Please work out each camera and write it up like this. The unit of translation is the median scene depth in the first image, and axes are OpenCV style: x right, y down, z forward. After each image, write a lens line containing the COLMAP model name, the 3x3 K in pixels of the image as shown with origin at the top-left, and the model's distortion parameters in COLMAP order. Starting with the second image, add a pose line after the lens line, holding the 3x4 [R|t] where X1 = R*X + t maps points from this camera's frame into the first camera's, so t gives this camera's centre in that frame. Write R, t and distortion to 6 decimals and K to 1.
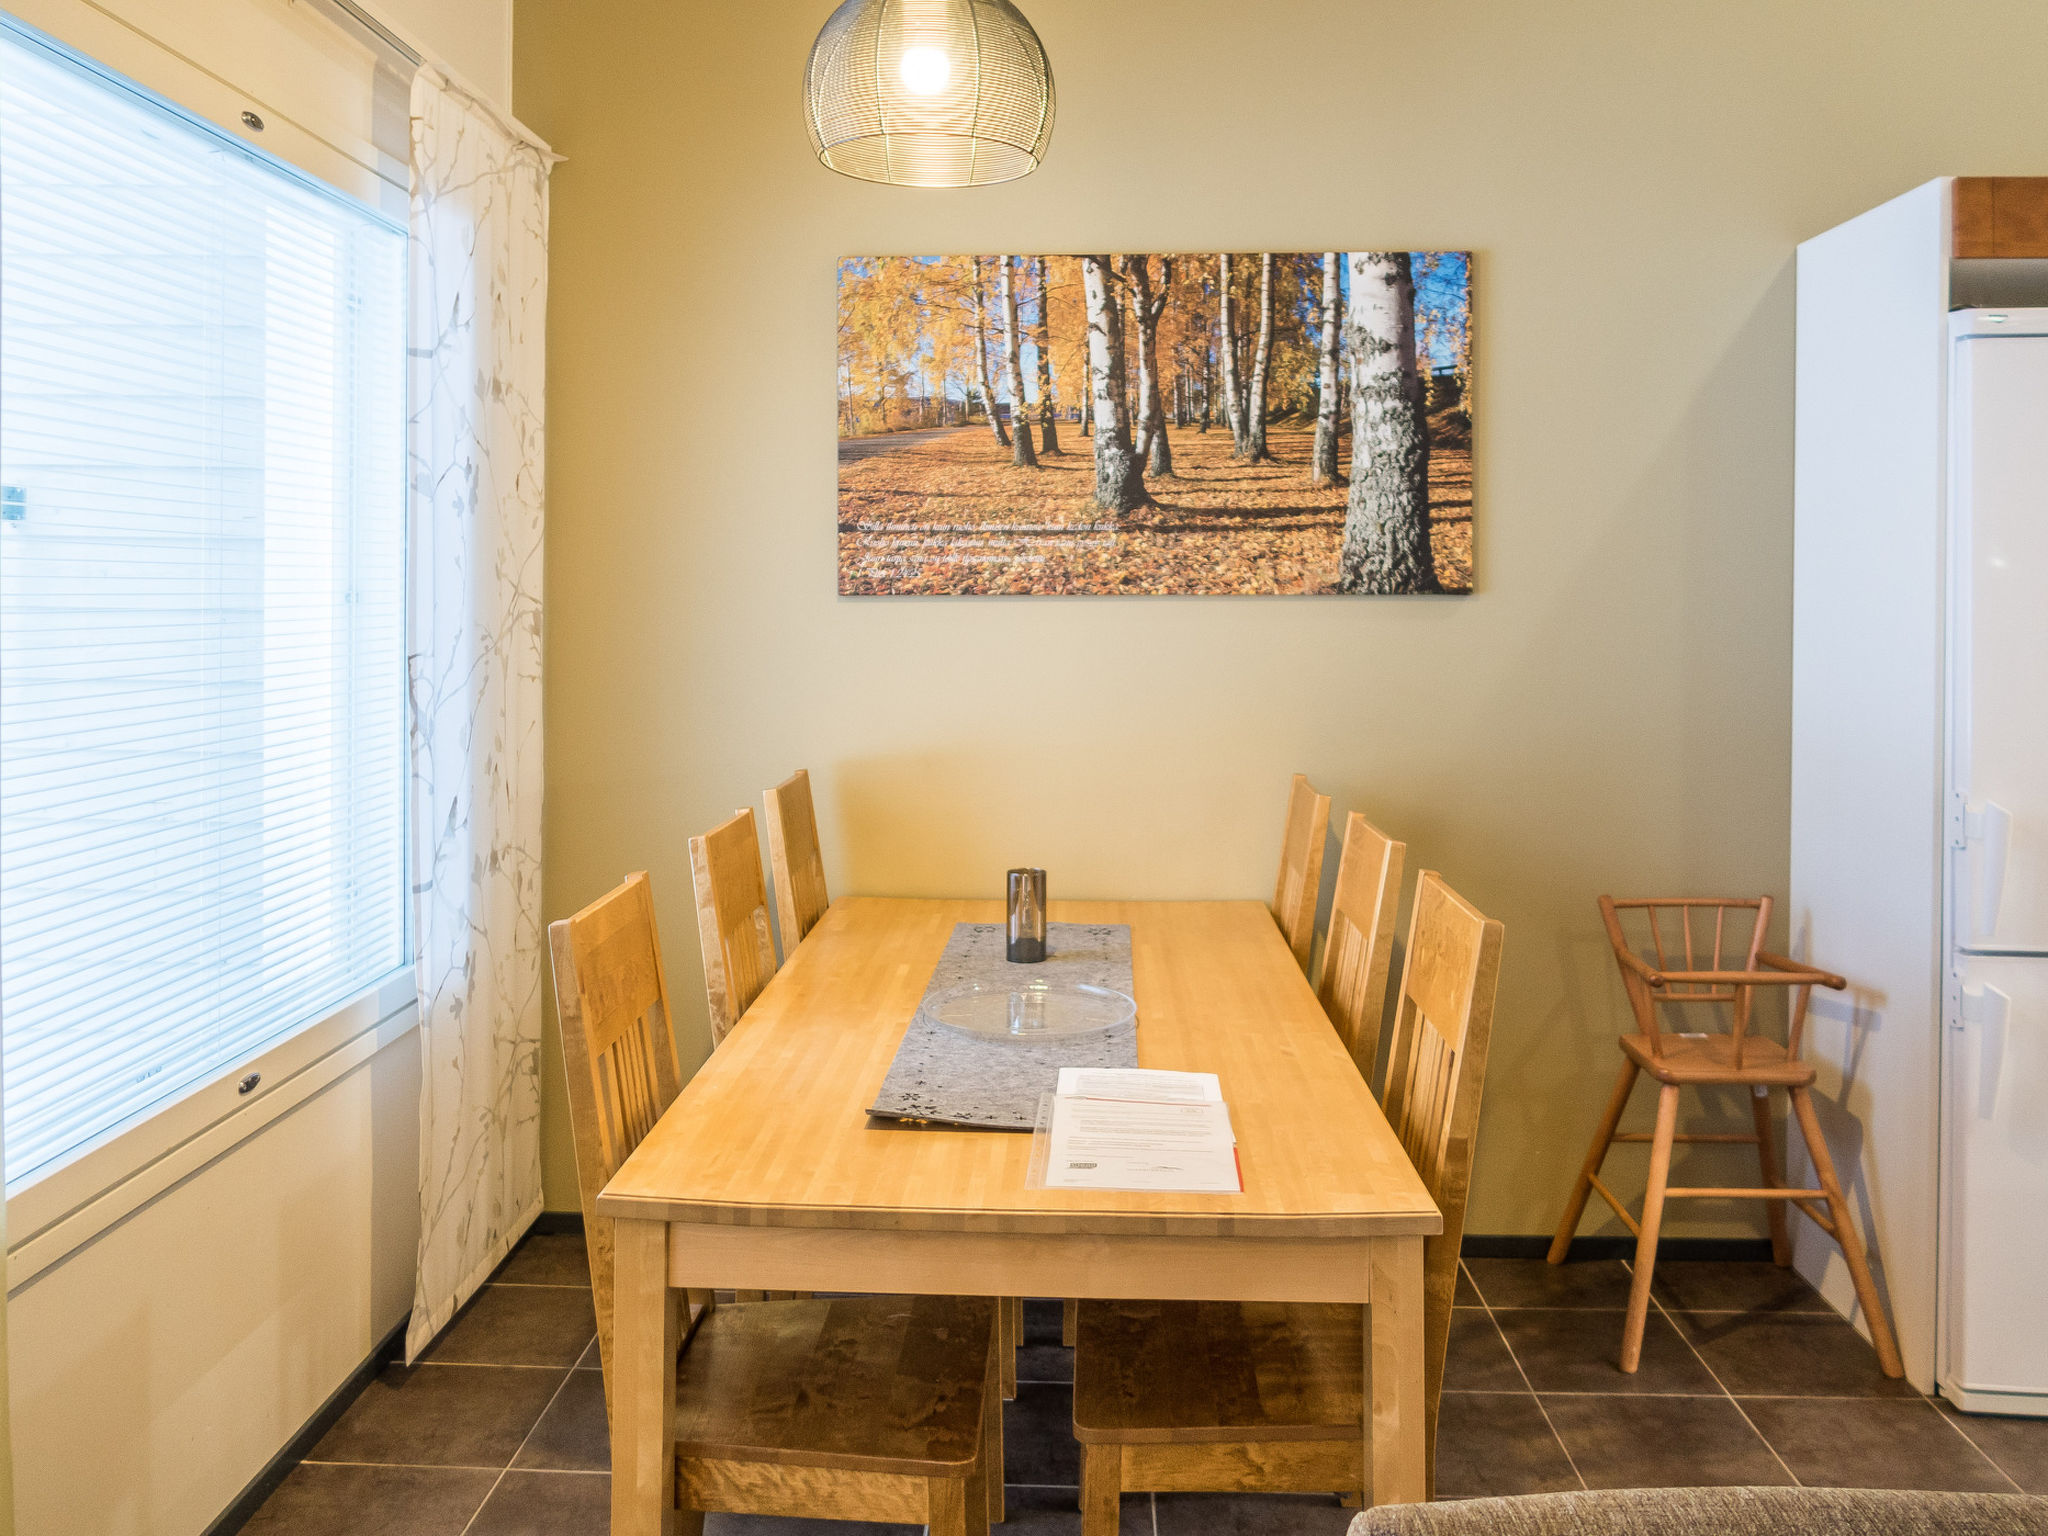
lens RADIAL K [[1704.7, 0, 1026.6], [0, 1704.7, 590.3], [0, 0, 1]] dist [-0.009833, -0.001140]
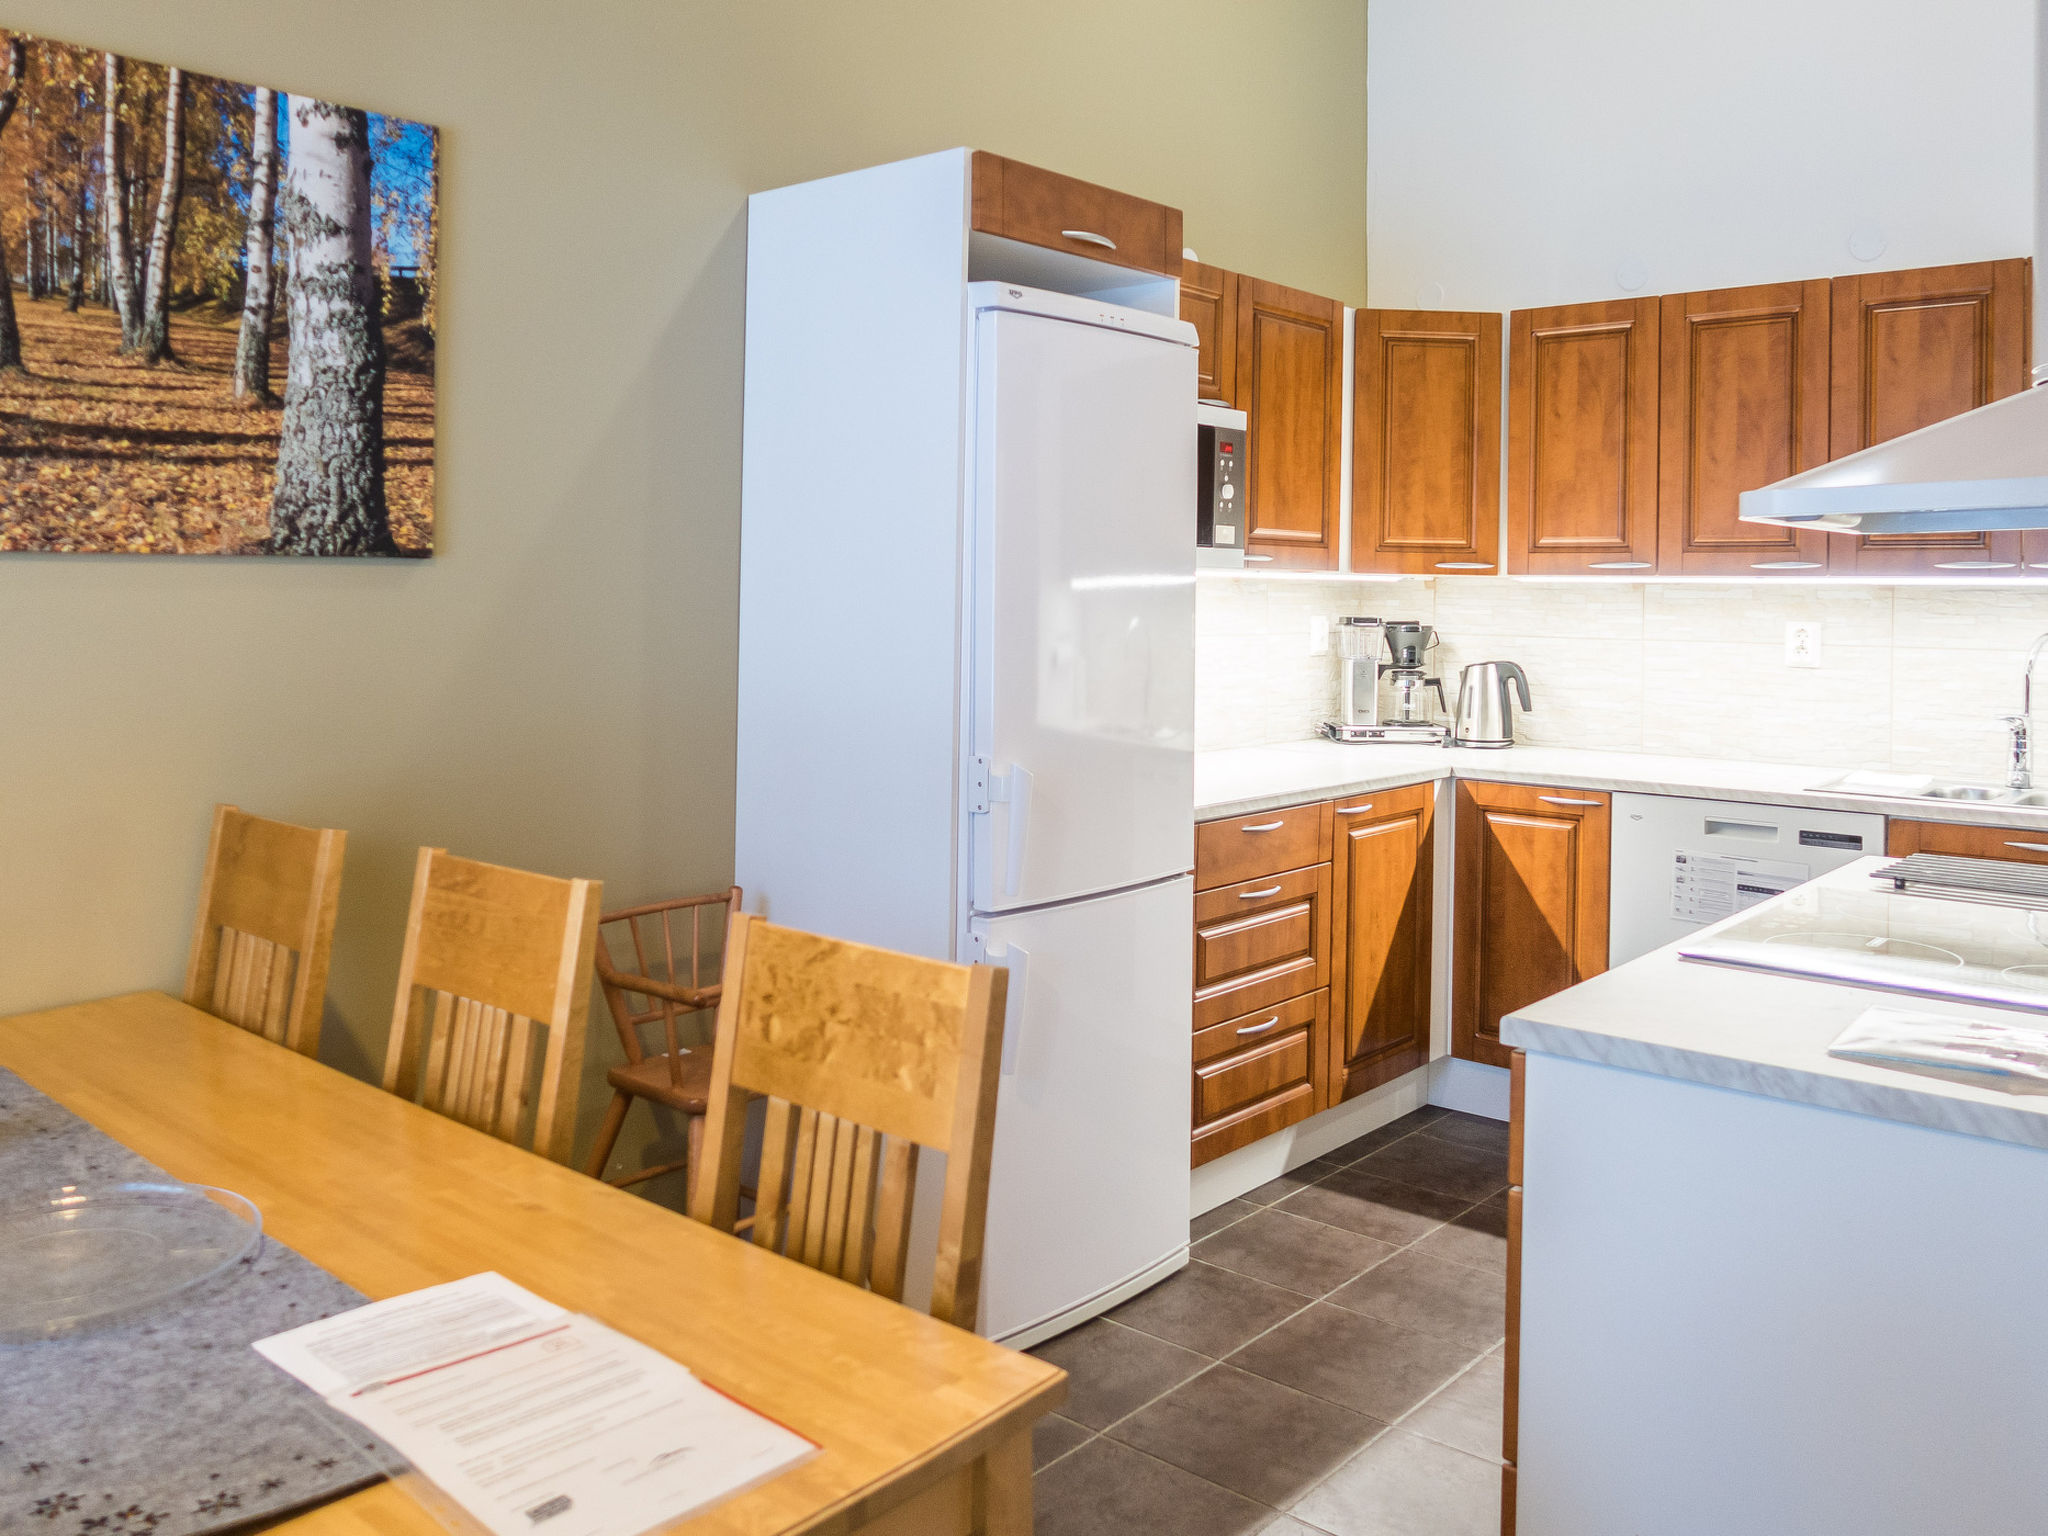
lens RADIAL K [[1672.1, 0, 1025.9], [0, 1672.1, 580.6], [0, 0, 1]] dist [-0.026063, 0.011659]
pose [[0.617382, 0.005013, 0.786648, -0.179854], [-0.008186, 0.999966, 0.000051, 0.010857], [-0.786621, -0.006471, 0.617402, 0.299703]]
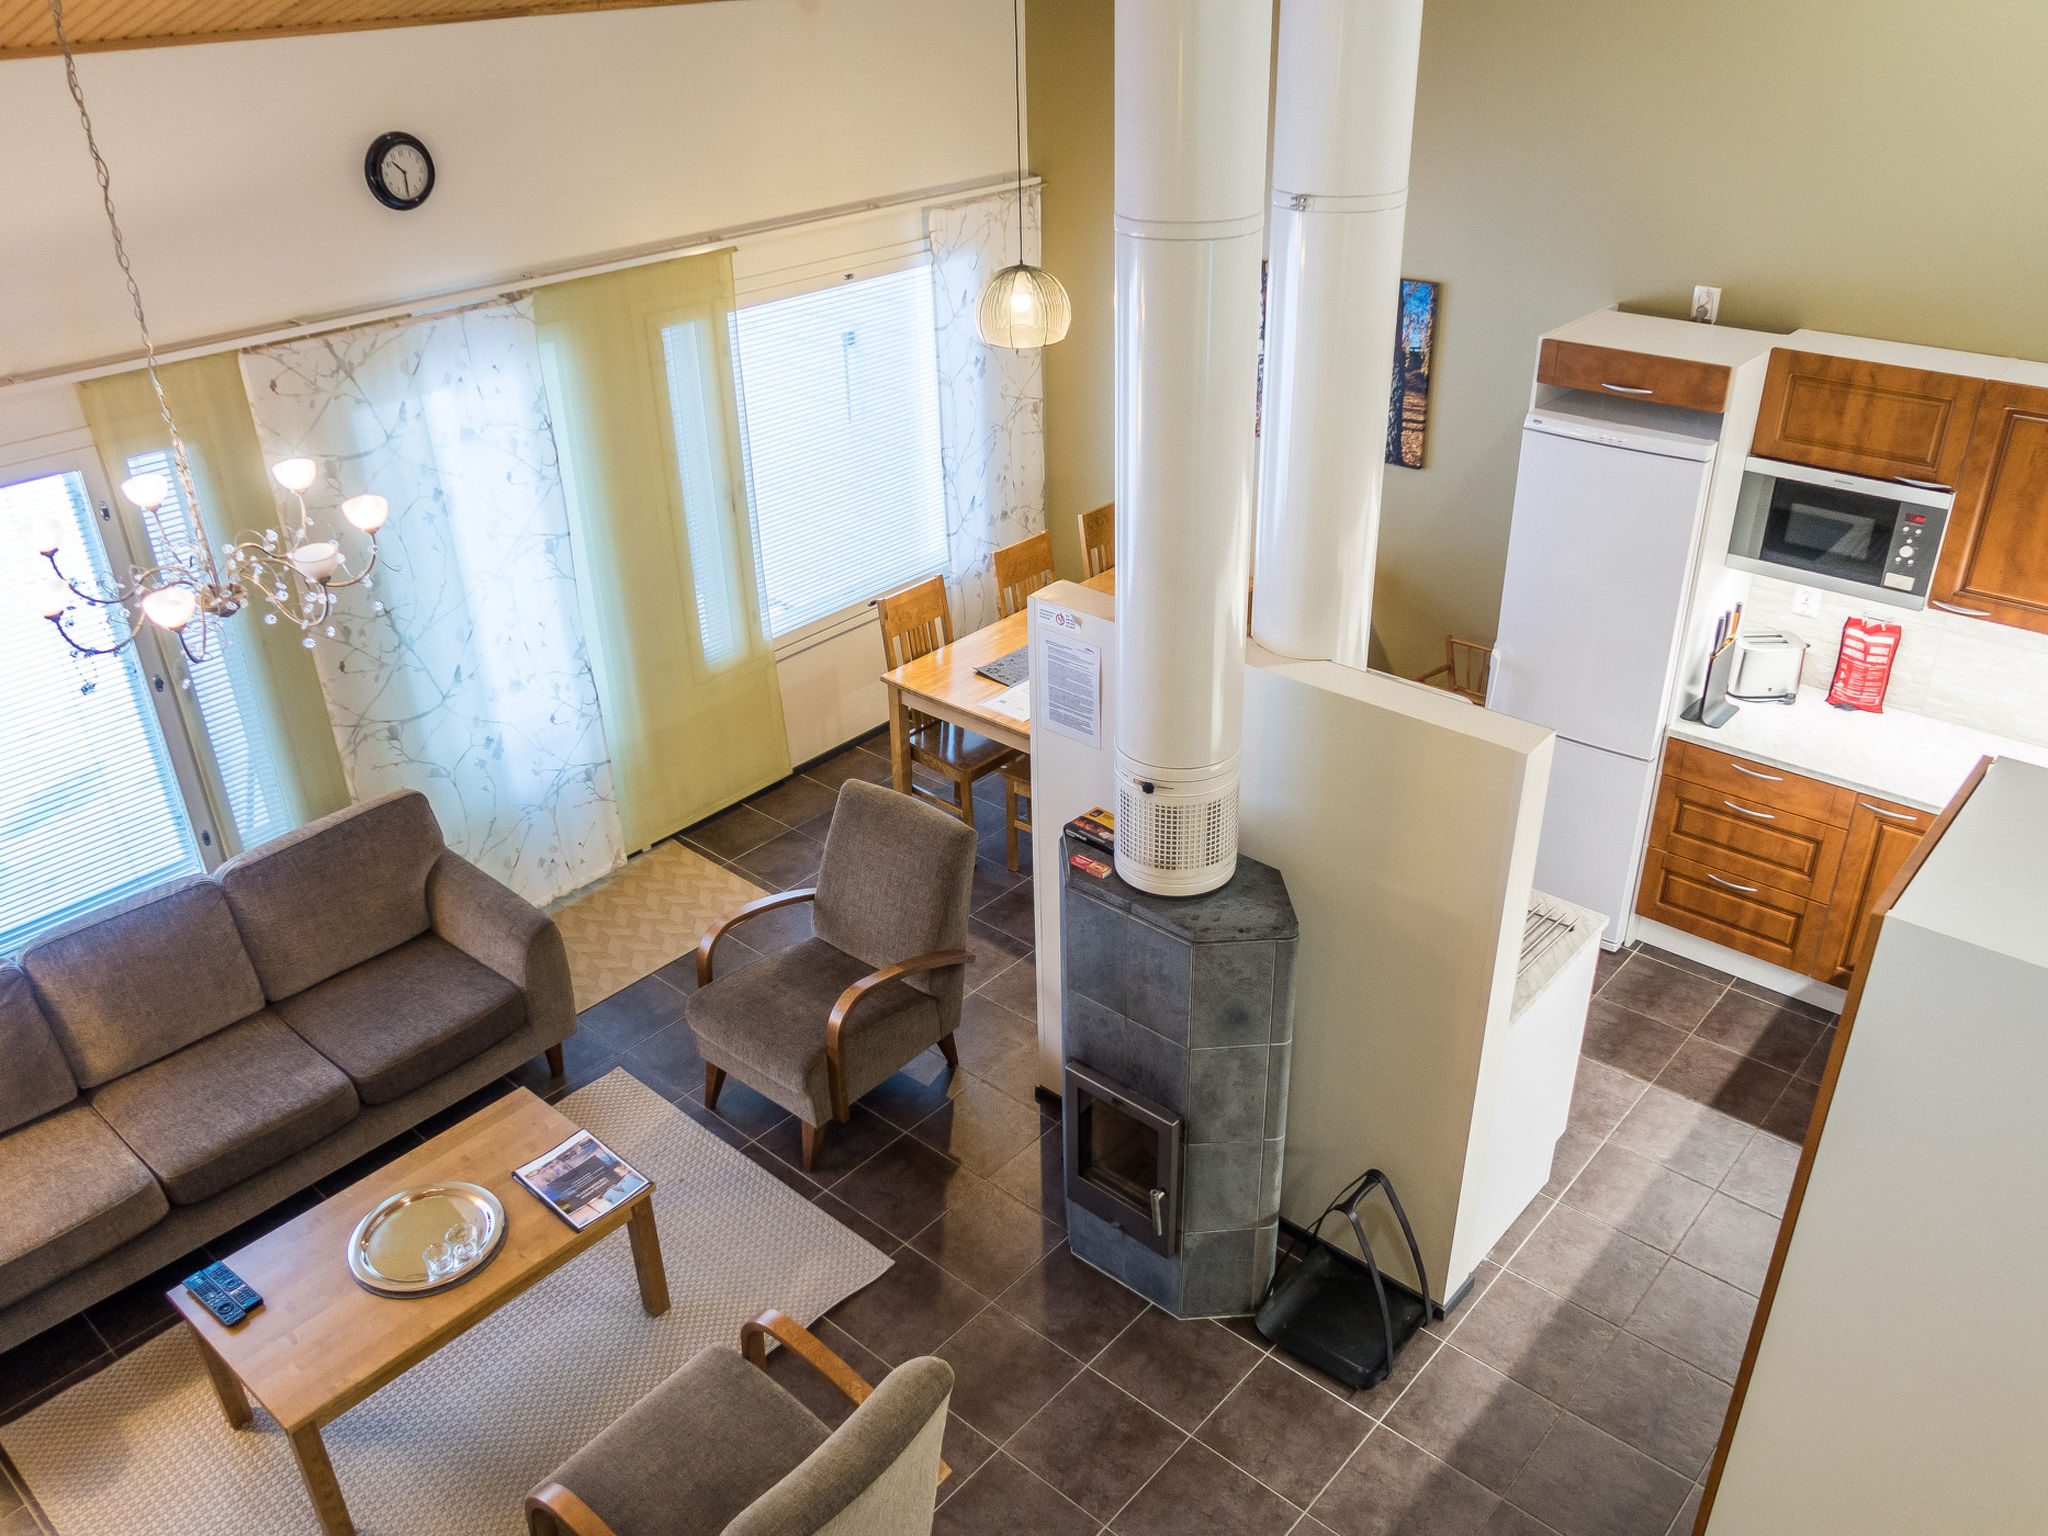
lens RADIAL K [[1567.1, 0, 1030.1], [0, 1567.1, 786.0], [0, 0, 1]] dist [-0.043558, 0.020012]
pose [[0.779555, 0.285628, -0.557415, 0.989257], [0.023709, 0.875869, 0.481966, -0.534481], [0.625885, -0.388934, 0.676016, -0.577708]]
